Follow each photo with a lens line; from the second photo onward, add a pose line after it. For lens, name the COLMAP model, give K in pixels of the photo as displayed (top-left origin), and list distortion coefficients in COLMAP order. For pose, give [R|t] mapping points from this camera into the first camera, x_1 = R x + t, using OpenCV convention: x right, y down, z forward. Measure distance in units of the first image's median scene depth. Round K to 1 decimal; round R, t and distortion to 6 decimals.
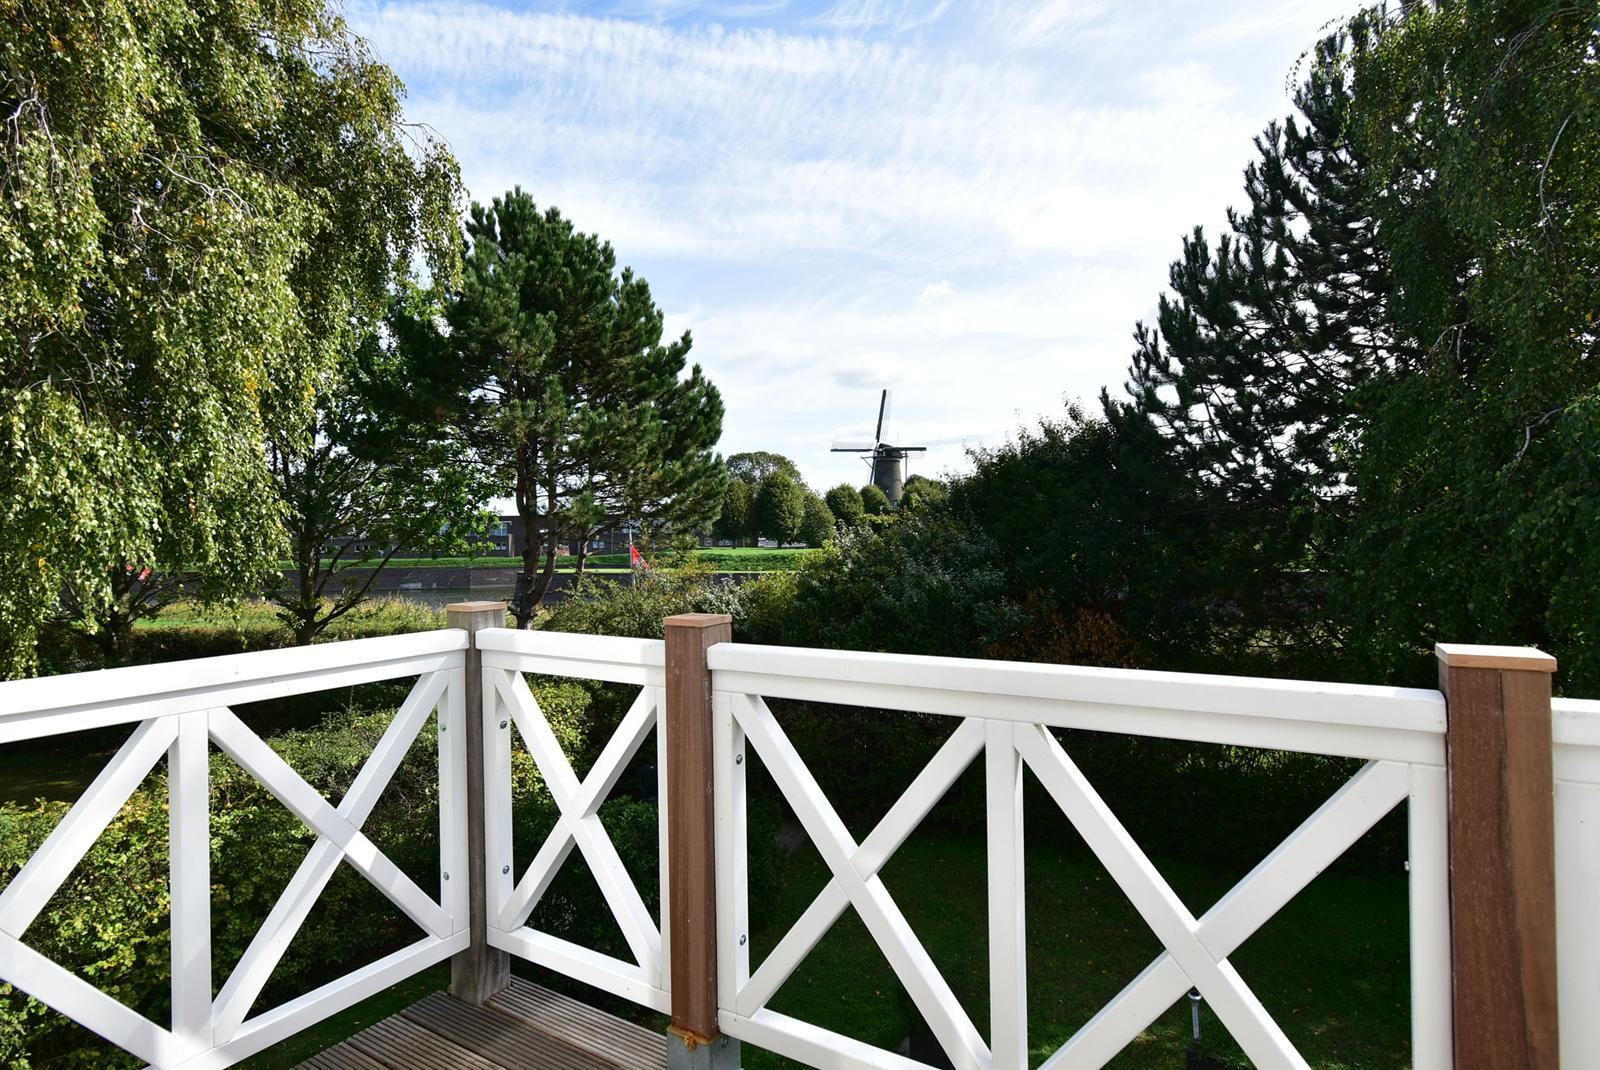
lens RADIAL K [[816.5, 0, 799.7], [0, 816.5, 525.4], [0, 0, 1]] dist [-0.010817, 0.000694]
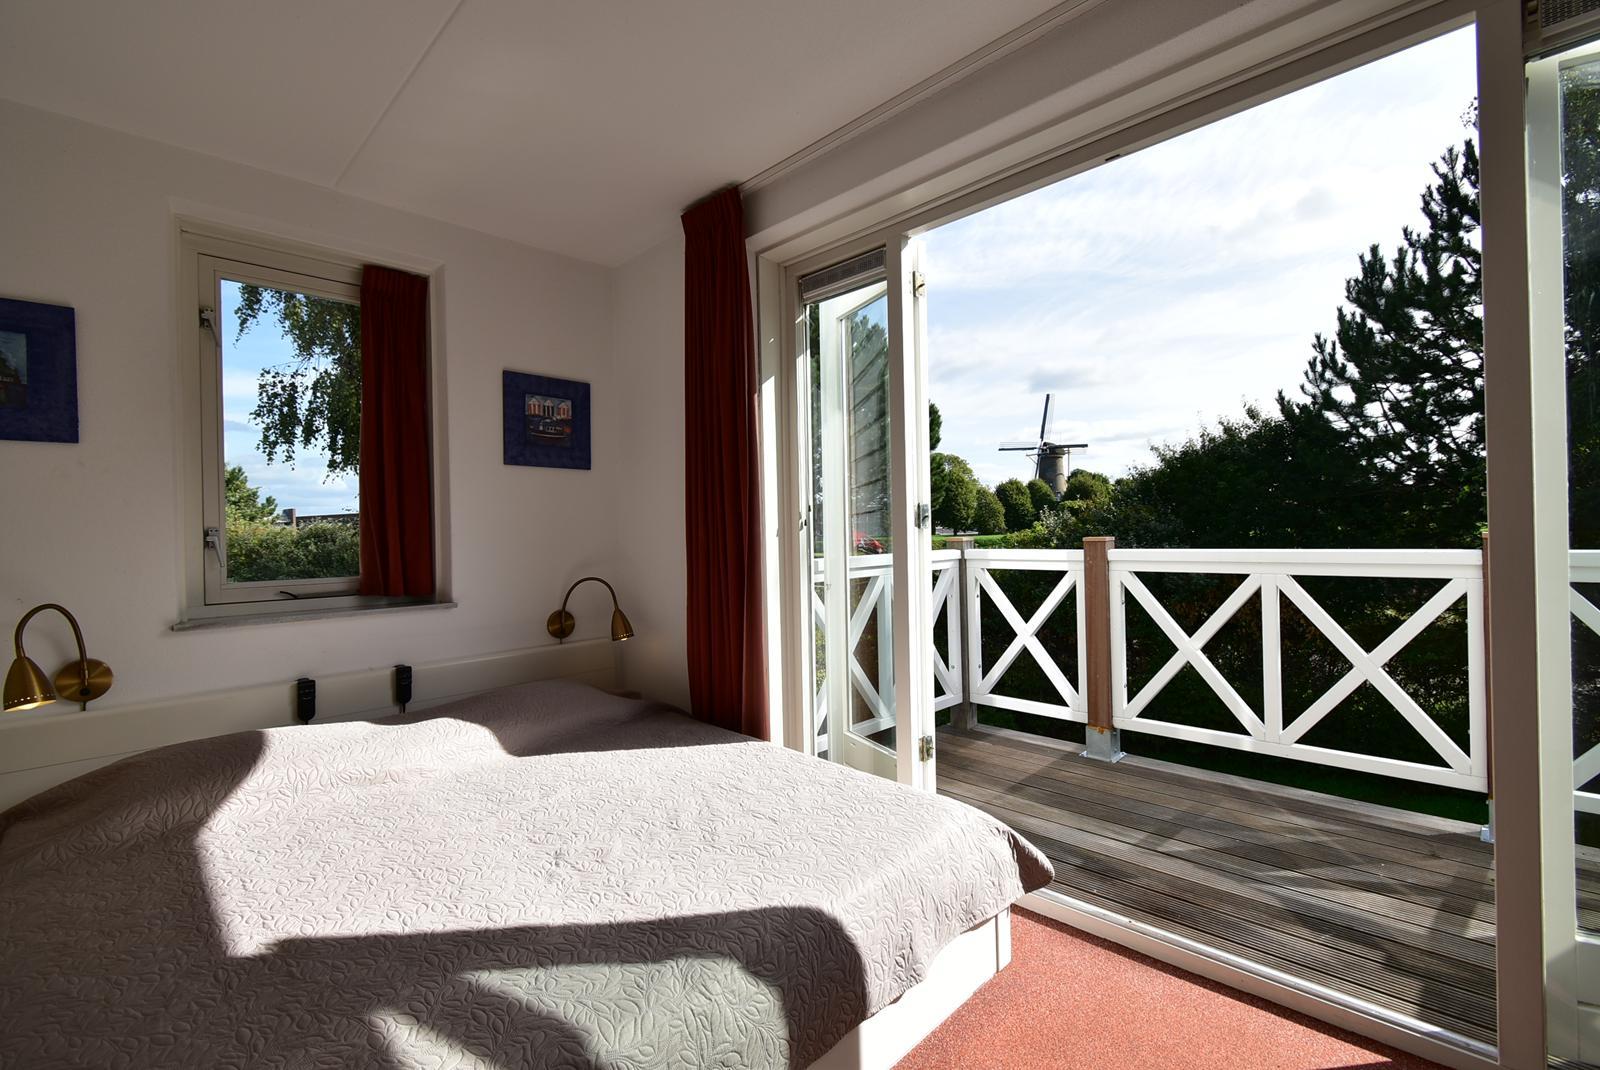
lens RADIAL K [[706.8, 0, 800.0], [0, 706.8, 535.0], [0, 0, 1]] dist [0.001782, -0.004122]
pose [[0.974428, -0.006421, -0.224607, -0.080547], [0.011815, 0.999673, 0.022680, 0.009373], [0.224388, -0.024754, 0.974186, -0.167044]]
